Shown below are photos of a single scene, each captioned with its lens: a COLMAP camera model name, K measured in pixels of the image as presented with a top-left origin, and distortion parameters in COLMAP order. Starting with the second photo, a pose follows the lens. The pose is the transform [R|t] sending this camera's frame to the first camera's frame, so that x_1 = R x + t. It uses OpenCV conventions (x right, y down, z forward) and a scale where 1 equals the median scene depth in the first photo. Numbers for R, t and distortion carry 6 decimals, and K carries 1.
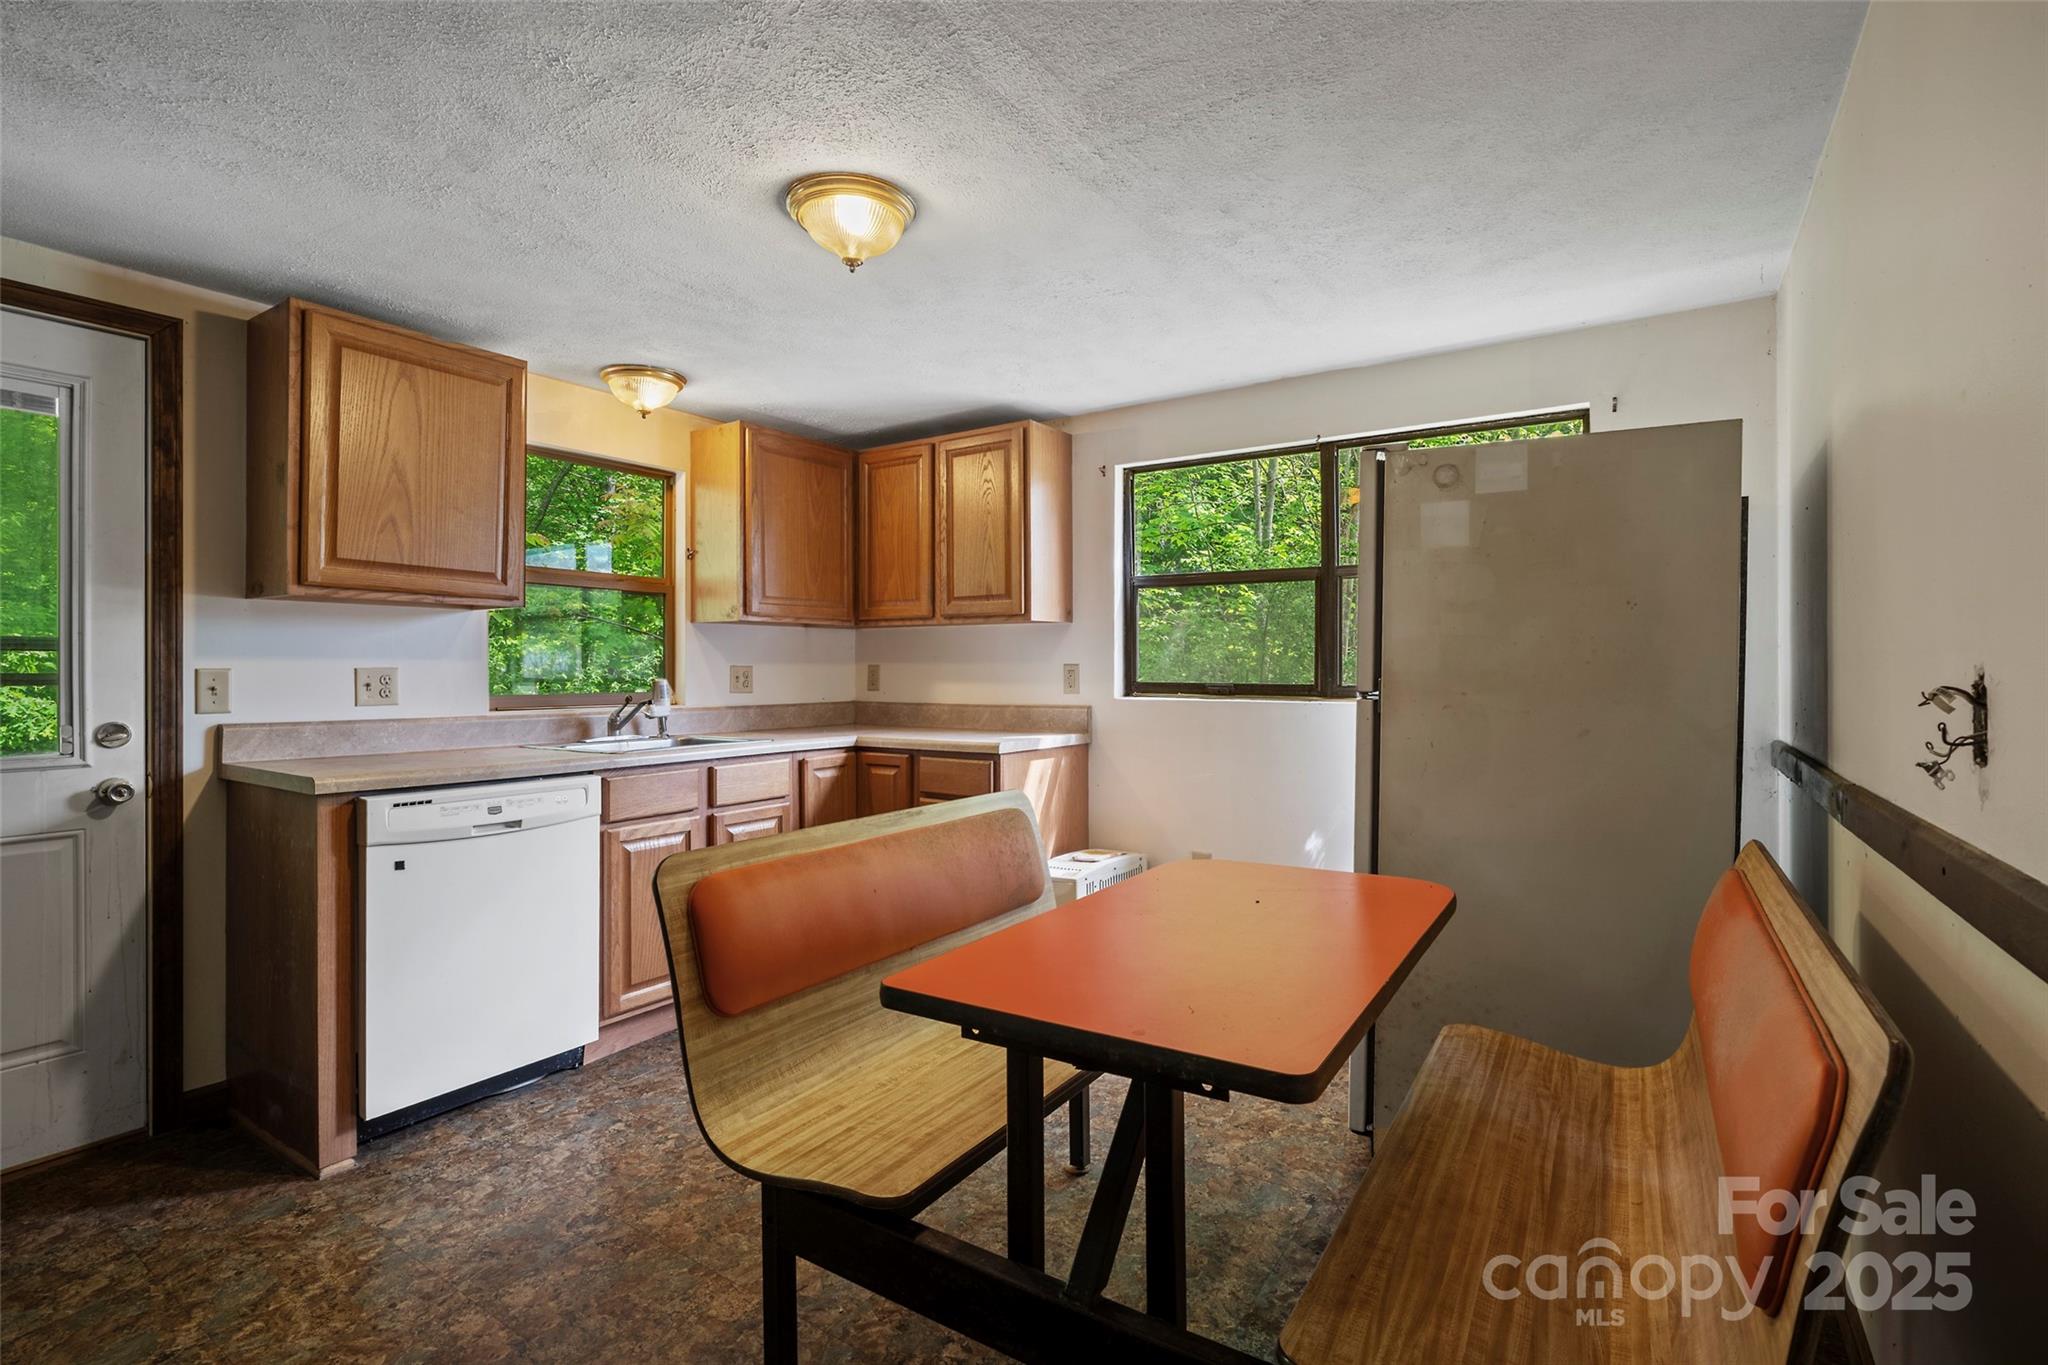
lens RADIAL K [[924.7, 0, 1032.1], [0, 924.7, 681.2], [0, 0, 1]] dist [0.000572, 0.000387]
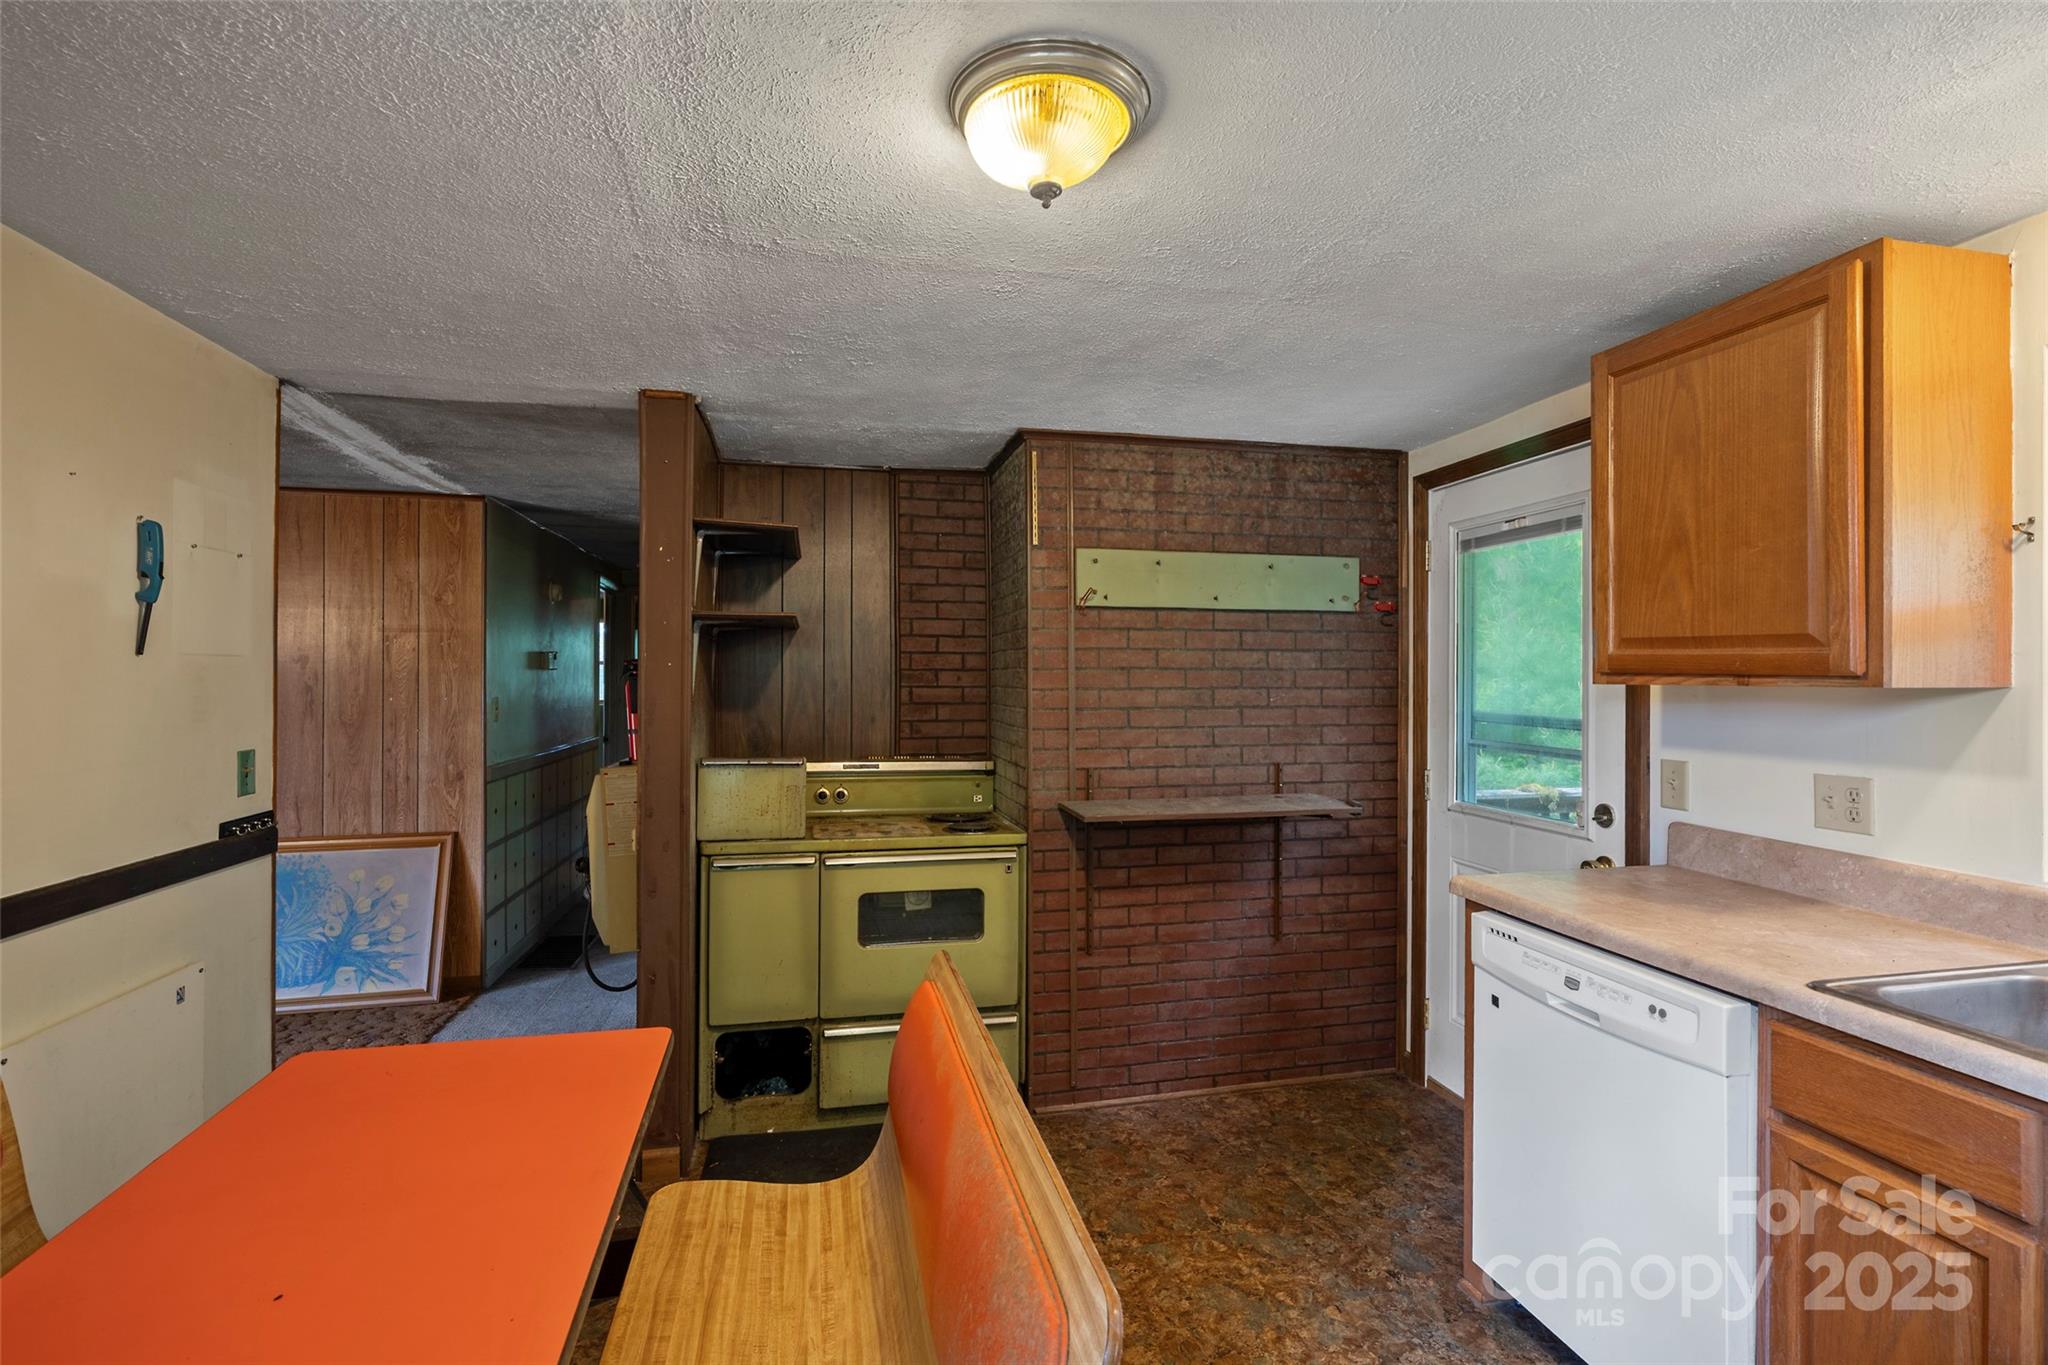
lens RADIAL K [[924.7, 0, 1021.9], [0, 924.7, 676.6], [0, 0, 1]] dist [0.000572, 0.000387]
pose [[-0.688681, 0.001962, -0.725062, 0.251182], [-0.006242, 0.999943, 0.008634, -0.109760], [0.725038, 0.010472, -0.688629, 1.261523]]
